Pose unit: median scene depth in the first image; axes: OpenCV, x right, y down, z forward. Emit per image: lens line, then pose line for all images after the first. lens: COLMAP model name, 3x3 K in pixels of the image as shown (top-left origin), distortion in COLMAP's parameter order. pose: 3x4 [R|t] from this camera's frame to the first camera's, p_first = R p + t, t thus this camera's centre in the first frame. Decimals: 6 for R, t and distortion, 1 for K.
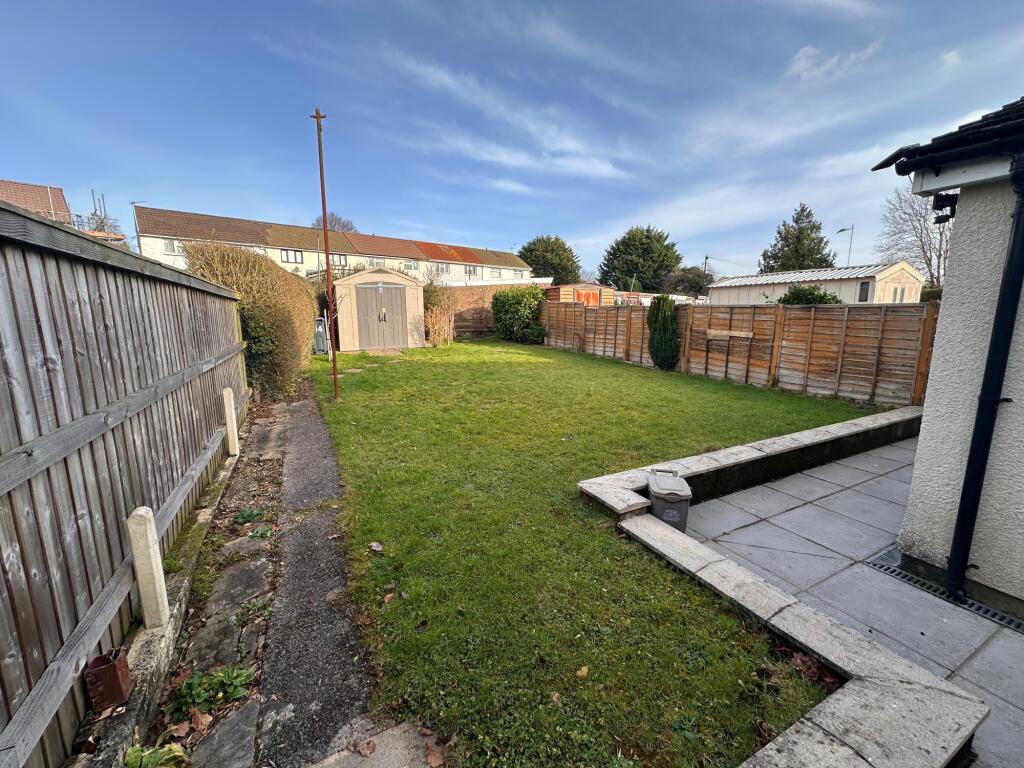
lens RADIAL K [[403.2, 0, 512.0], [0, 403.2, 384.0], [0, 0, 1]] dist [-0.001741, 0.000109]
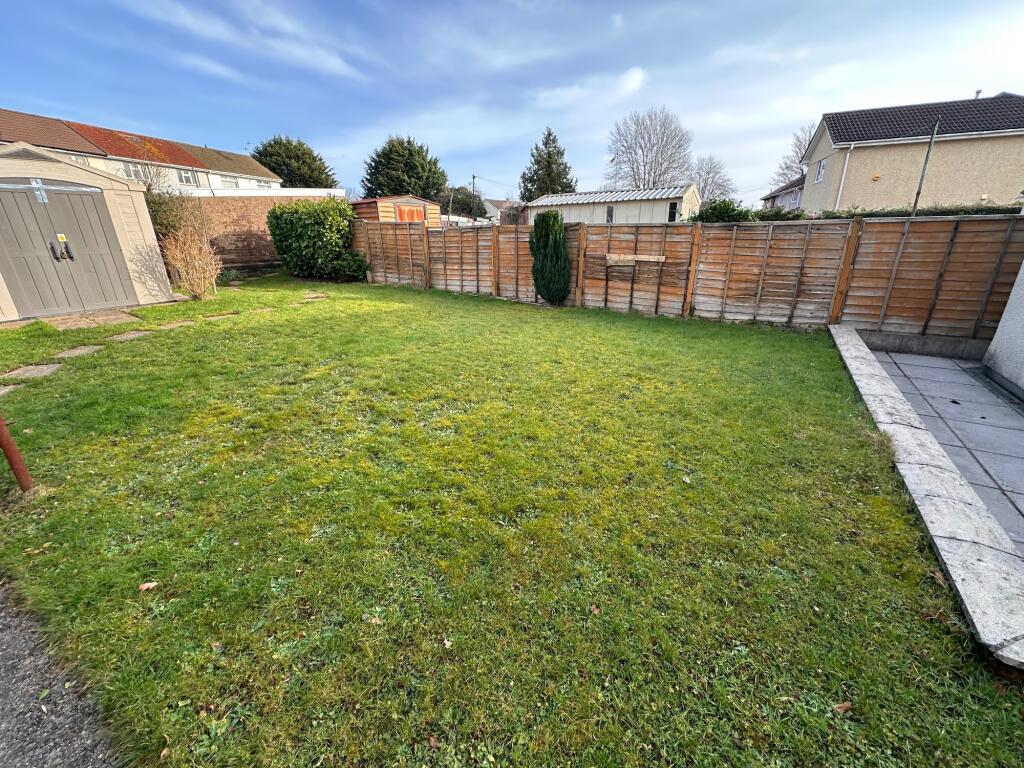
lens RADIAL K [[403.2, 0, 512.0], [0, 403.2, 384.0], [0, 0, 1]] dist [-0.001741, 0.000109]
pose [[0.854946, -0.192145, 0.481816, -0.117520], [0.104581, 0.973639, 0.202708, -0.046365], [-0.508064, -0.122916, 0.852504, 0.257006]]
